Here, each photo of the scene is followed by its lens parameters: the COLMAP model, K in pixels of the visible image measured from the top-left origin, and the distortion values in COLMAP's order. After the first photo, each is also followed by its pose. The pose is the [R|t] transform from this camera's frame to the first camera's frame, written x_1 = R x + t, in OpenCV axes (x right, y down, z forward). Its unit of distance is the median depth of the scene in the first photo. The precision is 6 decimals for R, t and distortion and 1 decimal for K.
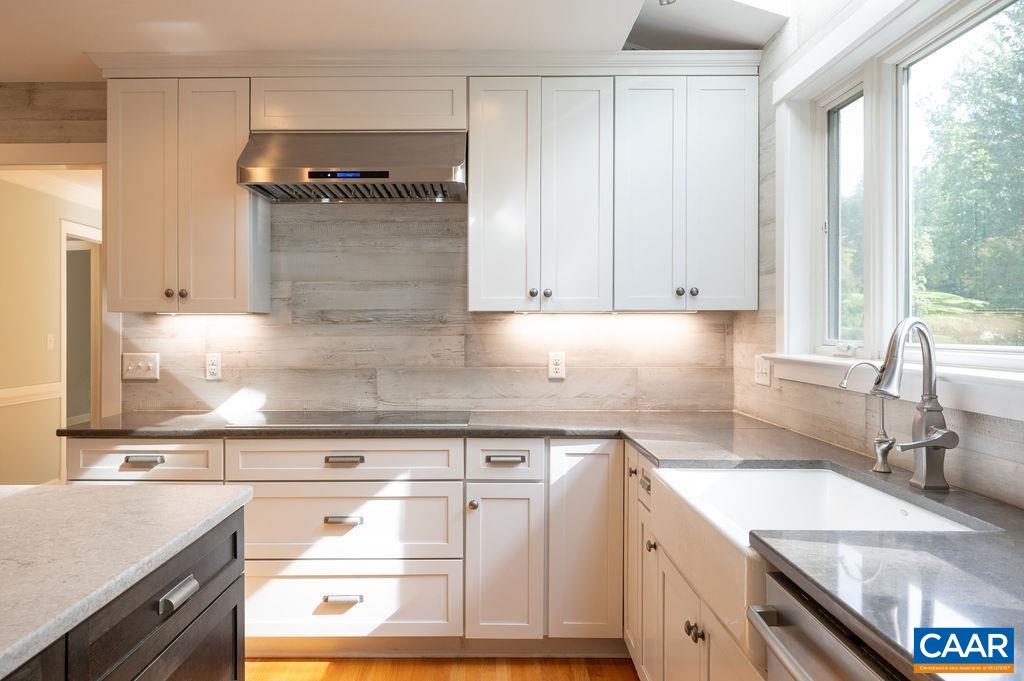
lens RADIAL K [[748.2, 0, 486.7], [0, 748.2, 330.7], [0, 0, 1]] dist [0.005681, 0.007589]
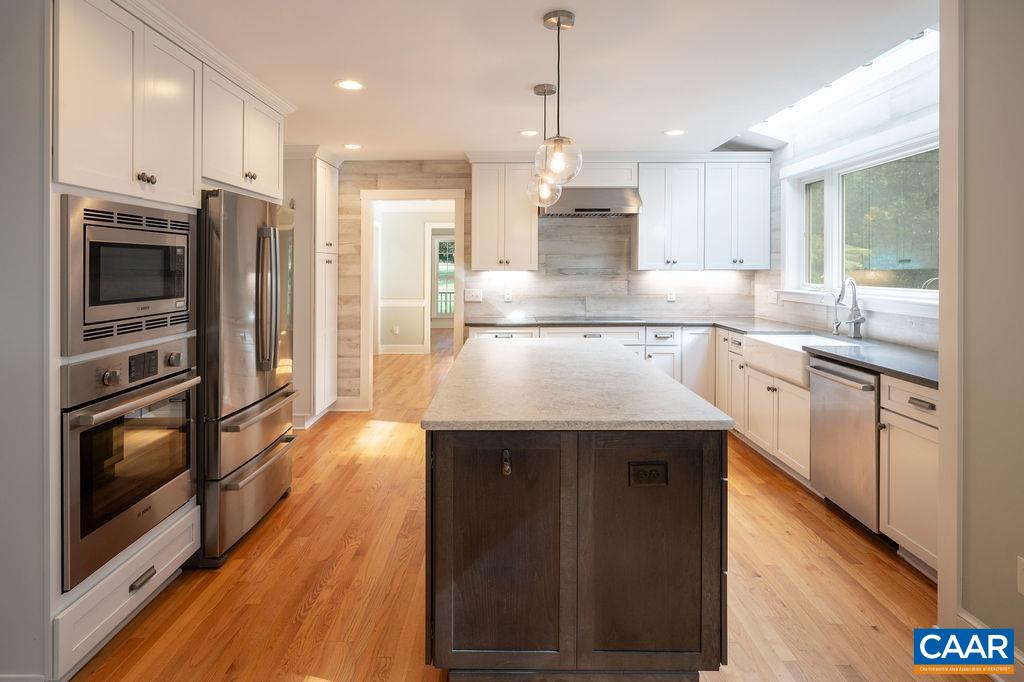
lens RADIAL K [[560.4, 0, 500.9], [0, 560.4, 273.1], [0, 0, 1]] dist [0.001134, 0.000546]
pose [[0.999976, 0.000249, 0.006929, -0.437094], [-0.000298, 0.999975, 0.007091, -0.028293], [-0.006927, -0.007093, 0.999951, -0.635891]]
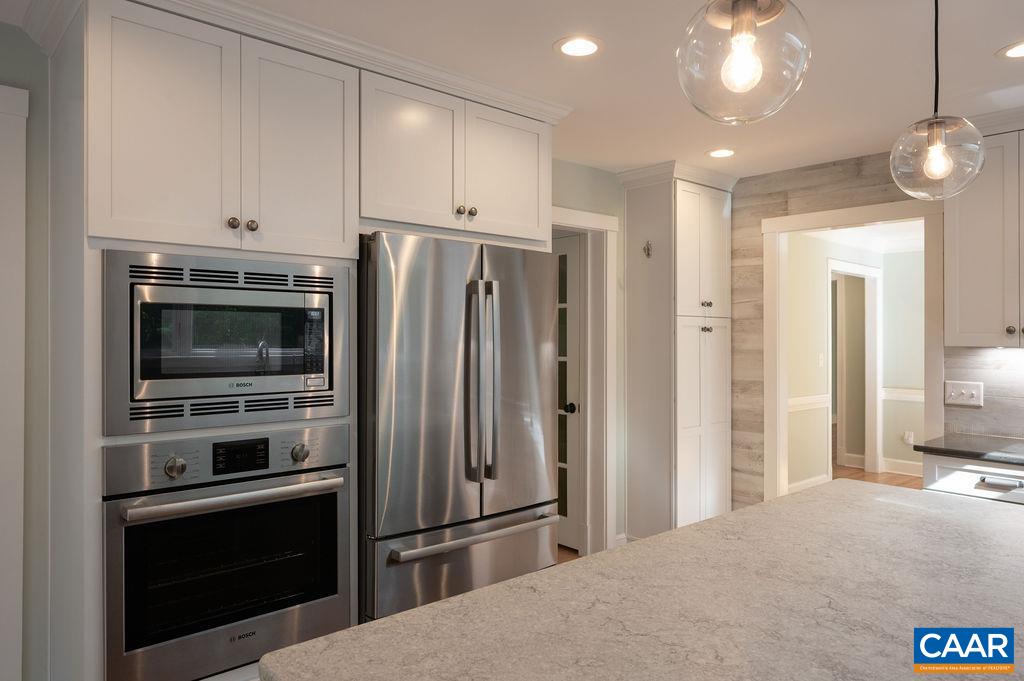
lens RADIAL K [[685.2, 0, 504.9], [0, 685.2, 330.7], [0, 0, 1]] dist [0.004286, -0.004785]
pose [[0.676874, 0.003640, -0.736090, -0.189106], [-0.012663, 0.999897, -0.006700, -0.032980], [0.735990, 0.013857, 0.676851, -0.209771]]
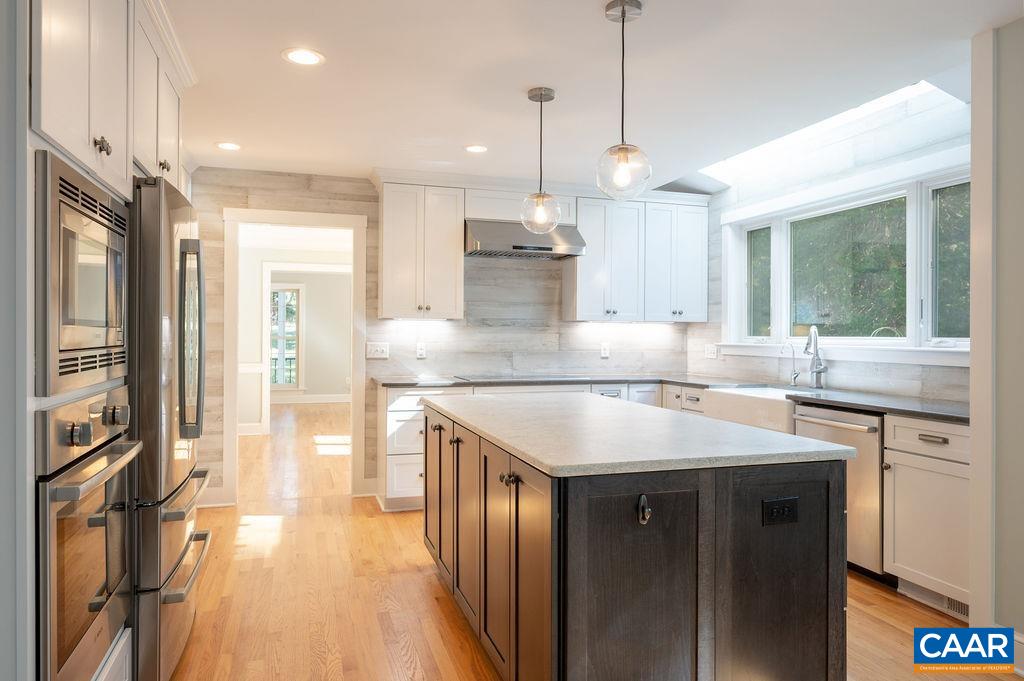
lens RADIAL K [[685.2, 0, 515.4], [0, 685.2, 340.5], [0, 0, 1]] dist [0.004286, -0.004785]
pose [[0.947930, 0.006494, 0.318411, -0.724957], [-0.008304, 0.999956, 0.004327, 0.018458], [-0.318369, -0.006746, 0.947943, -0.599636]]
